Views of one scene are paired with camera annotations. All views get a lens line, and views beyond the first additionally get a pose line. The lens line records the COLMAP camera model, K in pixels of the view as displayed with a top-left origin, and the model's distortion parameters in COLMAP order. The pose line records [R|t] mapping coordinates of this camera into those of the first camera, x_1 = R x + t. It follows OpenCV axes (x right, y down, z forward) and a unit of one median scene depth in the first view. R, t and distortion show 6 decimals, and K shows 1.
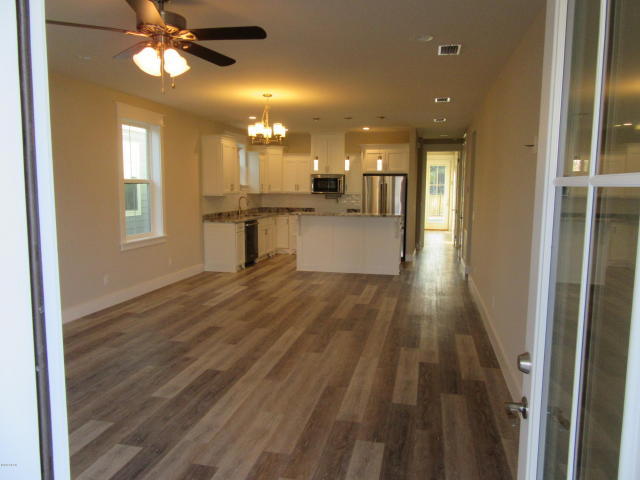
lens RADIAL K [[468.7, 0, 320.0], [0, 468.7, 240.0], [0, 0, 1]] dist [-0.036057, 0.039688]
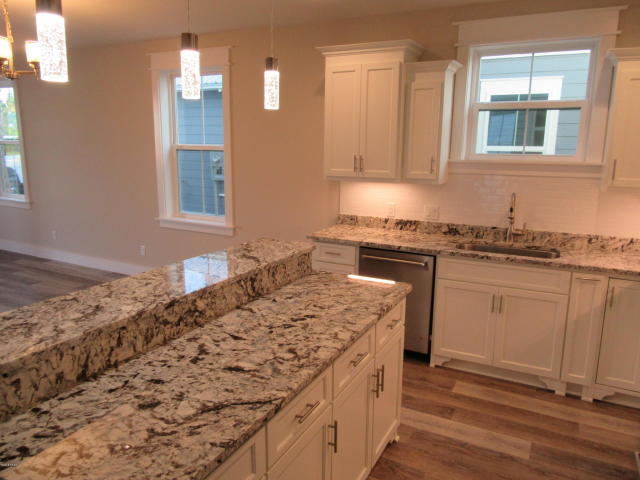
lens RADIAL K [[468.7, 0, 320.0], [0, 468.7, 240.0], [0, 0, 1]] dist [-0.036057, 0.039688]
pose [[-0.257315, 0.179013, -0.949602, 0.212380], [-0.122446, 0.968730, 0.215798, -0.111531], [0.958539, 0.171803, -0.227349, 0.895937]]
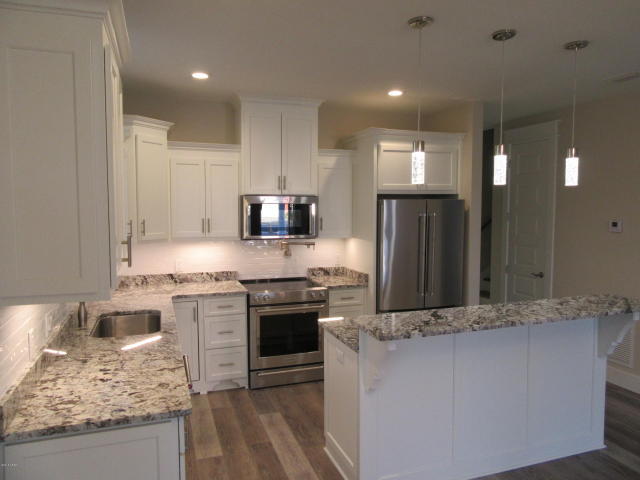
lens RADIAL K [[468.7, 0, 320.0], [0, 468.7, 240.0], [0, 0, 1]] dist [-0.036057, 0.039688]
pose [[0.845693, -0.045141, 0.531757, -0.190407], [0.067607, 0.997450, -0.022847, -0.087374], [-0.529370, 0.055272, 0.846589, 0.624985]]
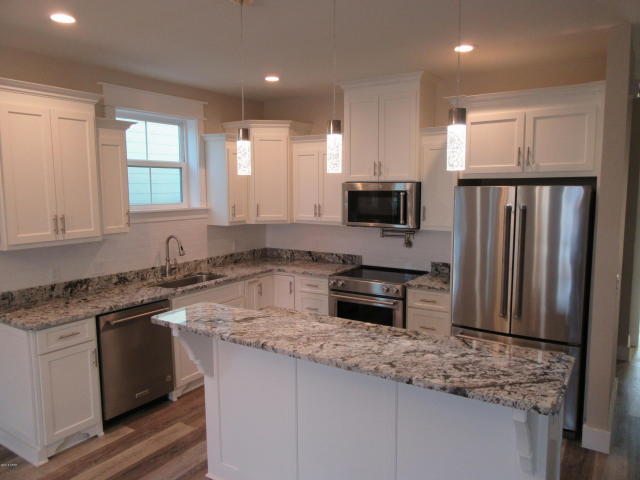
lens RADIAL K [[468.7, 0, 320.0], [0, 468.7, 240.0], [0, 0, 1]] dist [-0.036057, 0.039688]
pose [[0.937843, 0.027880, -0.345939, 0.113883], [-0.028333, 0.999592, 0.003747, -0.089634], [0.345902, 0.006287, 0.938250, 0.600597]]
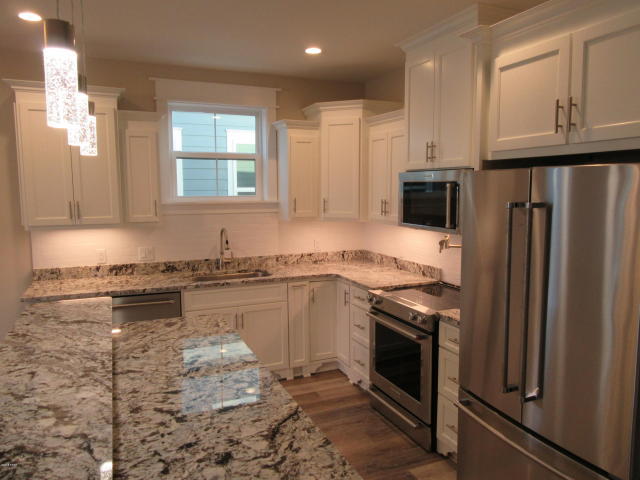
lens RADIAL K [[468.7, 0, 320.0], [0, 468.7, 240.0], [0, 0, 1]] dist [-0.036057, 0.039688]
pose [[0.593731, 0.080909, -0.800586, 0.223416], [-0.086603, 0.995578, 0.036389, -0.100439], [0.799990, 0.047727, 0.598112, 0.771582]]
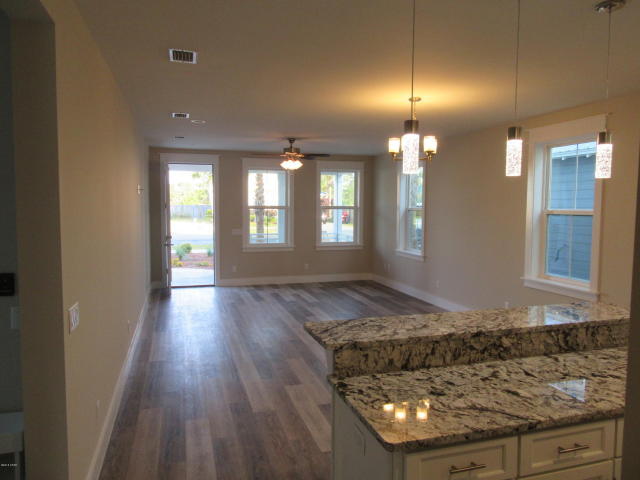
lens RADIAL K [[463.2, 0, 320.0], [0, 463.2, 240.0], [0, 0, 1]] dist [-0.002217, -0.001409]
pose [[-0.874835, 0.026651, -0.483687, 0.236546], [-0.059302, 0.985083, 0.161536, -0.119445], [0.480777, 0.170001, -0.860205, 0.952407]]
